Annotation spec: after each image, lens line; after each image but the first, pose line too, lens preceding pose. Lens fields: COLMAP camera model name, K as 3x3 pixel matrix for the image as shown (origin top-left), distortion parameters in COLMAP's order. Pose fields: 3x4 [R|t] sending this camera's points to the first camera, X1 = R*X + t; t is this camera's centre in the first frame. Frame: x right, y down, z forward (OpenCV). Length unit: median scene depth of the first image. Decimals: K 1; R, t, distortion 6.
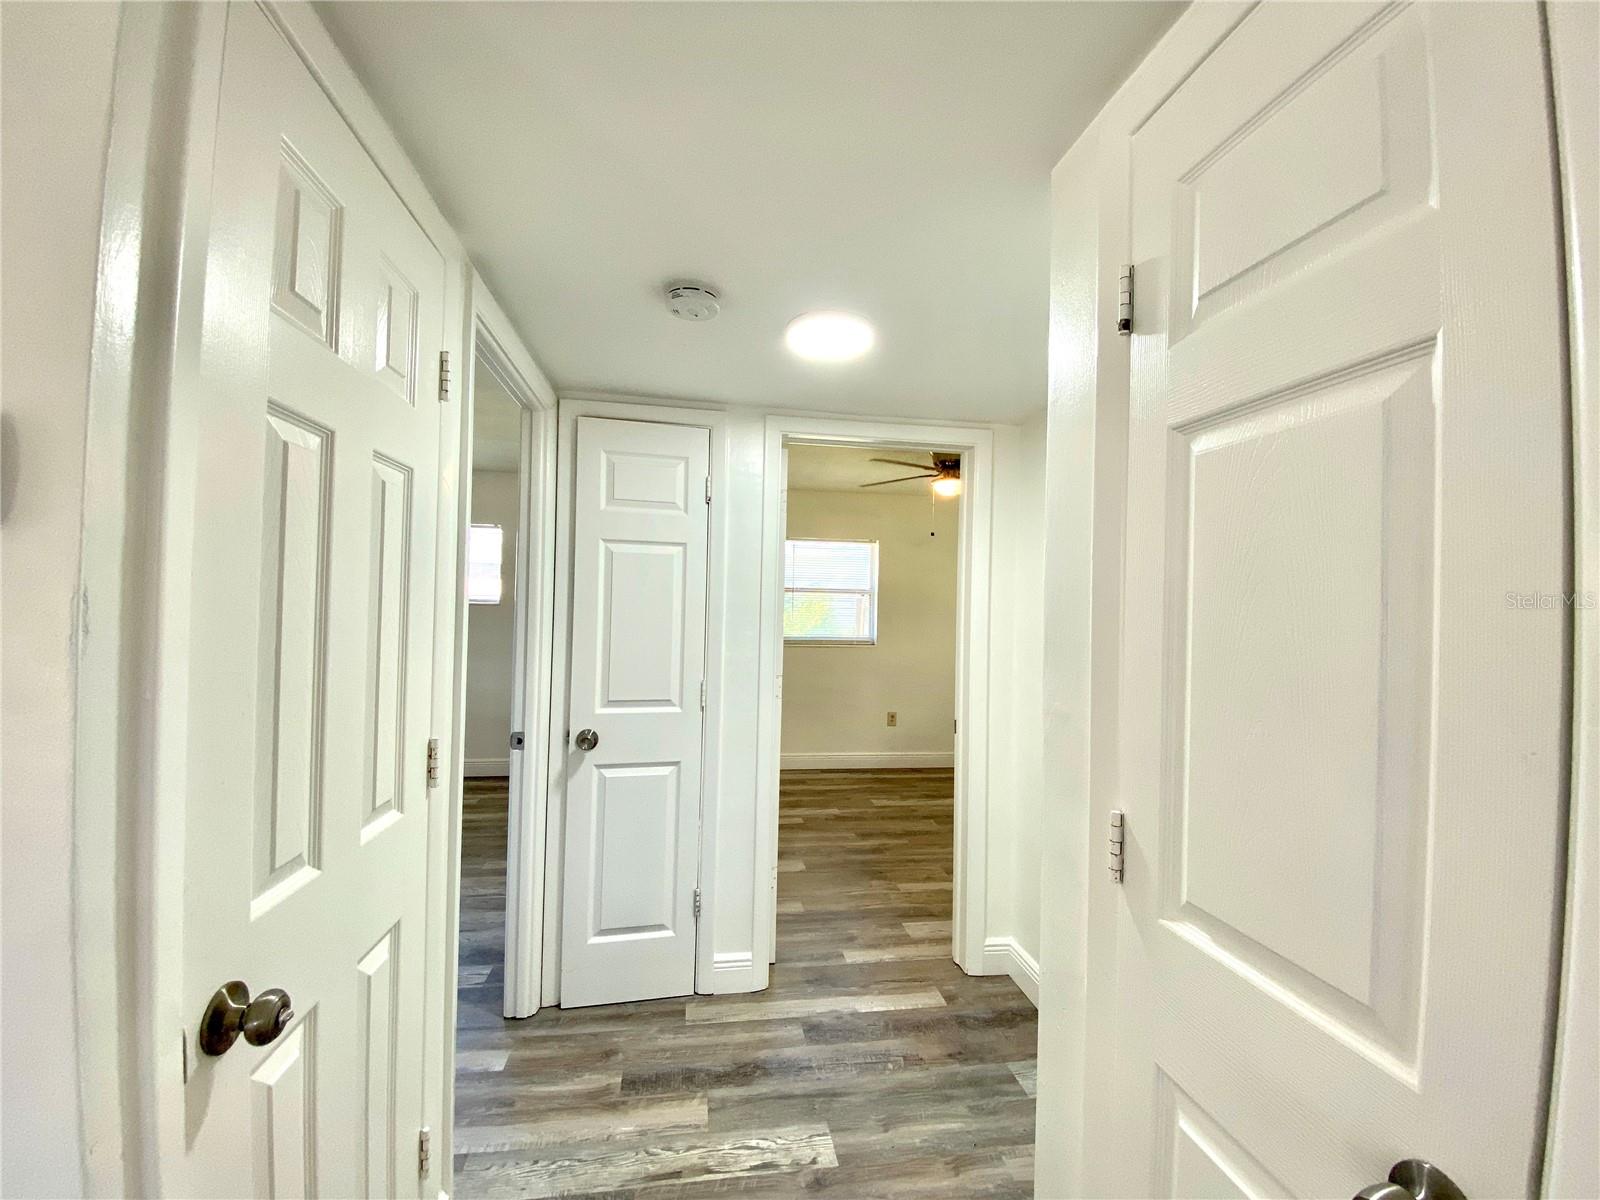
lens RADIAL K [[667.4, 0, 803.4], [0, 667.4, 602.6], [0, 0, 1]] dist [0.035776, -0.028597]
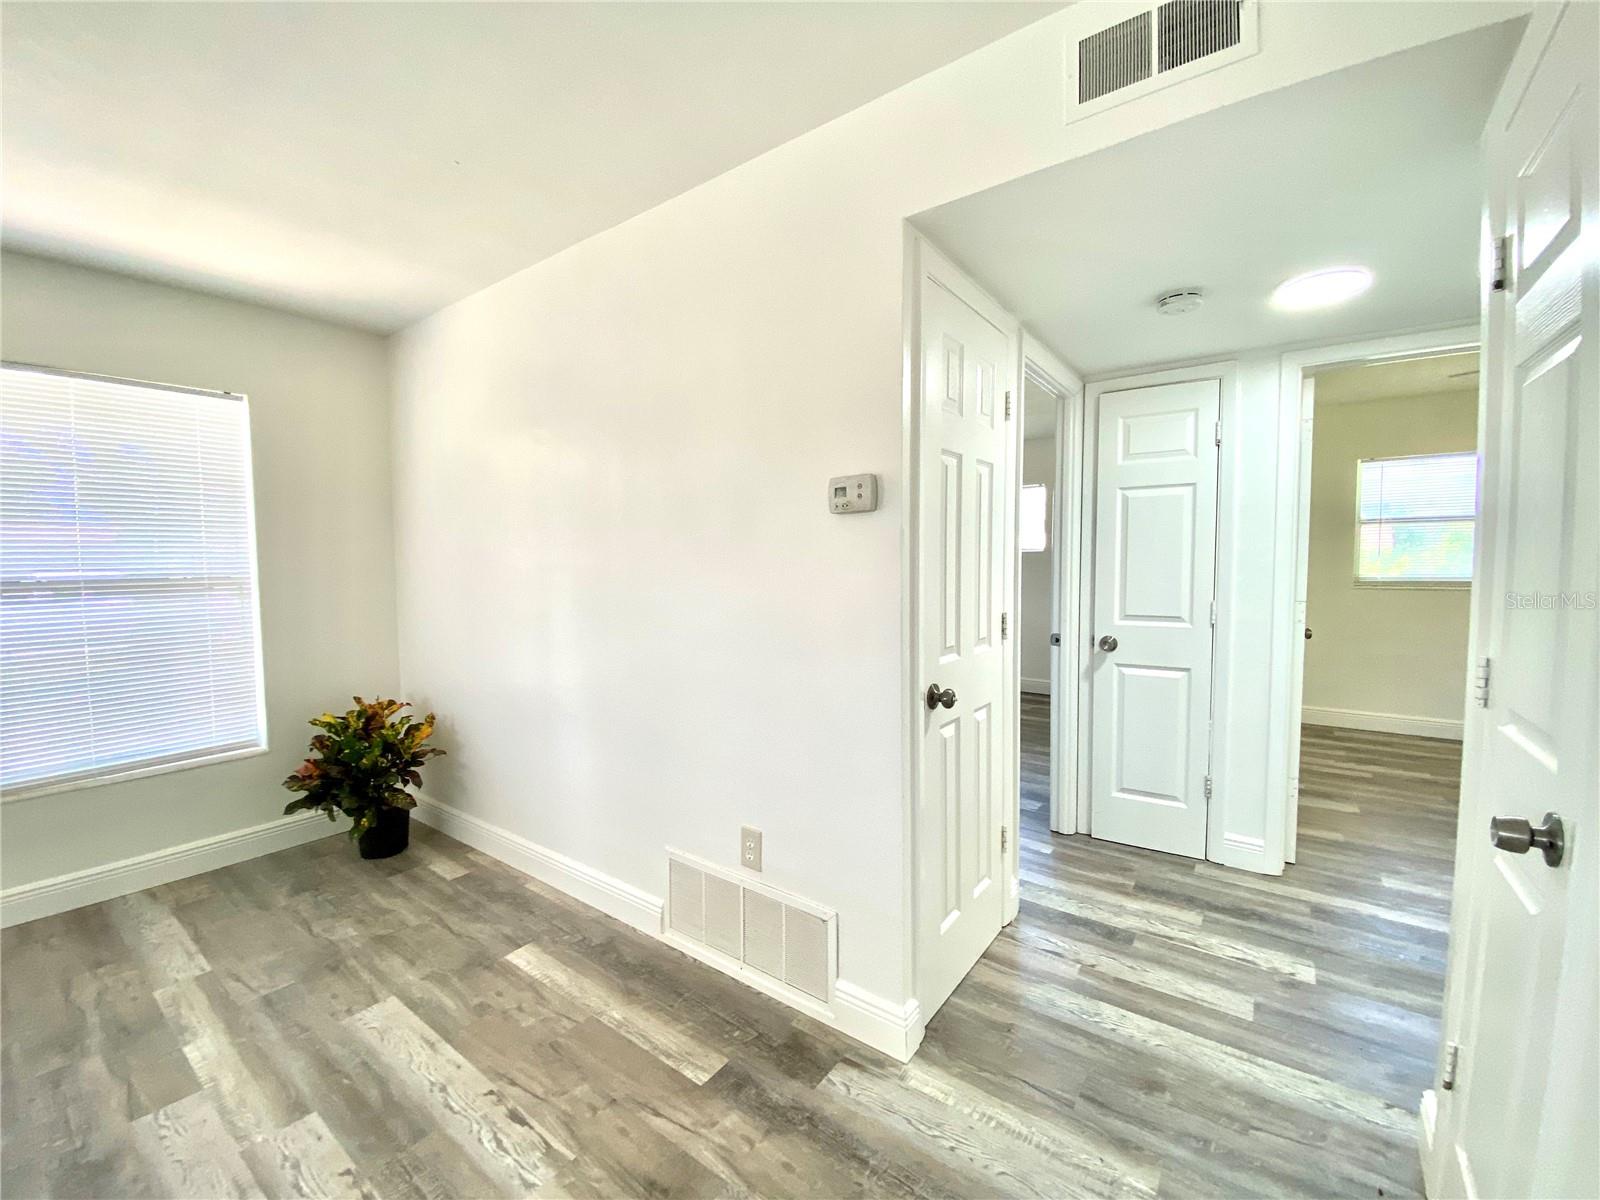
lens RADIAL K [[667.4, 0, 803.4], [0, 667.4, 602.6], [0, 0, 1]] dist [0.035776, -0.028597]
pose [[0.714035, 0.013908, -0.699972, 0.175440], [0.033000, 0.998023, 0.053493, 0.036423], [0.699332, -0.061295, 0.712164, -0.357543]]
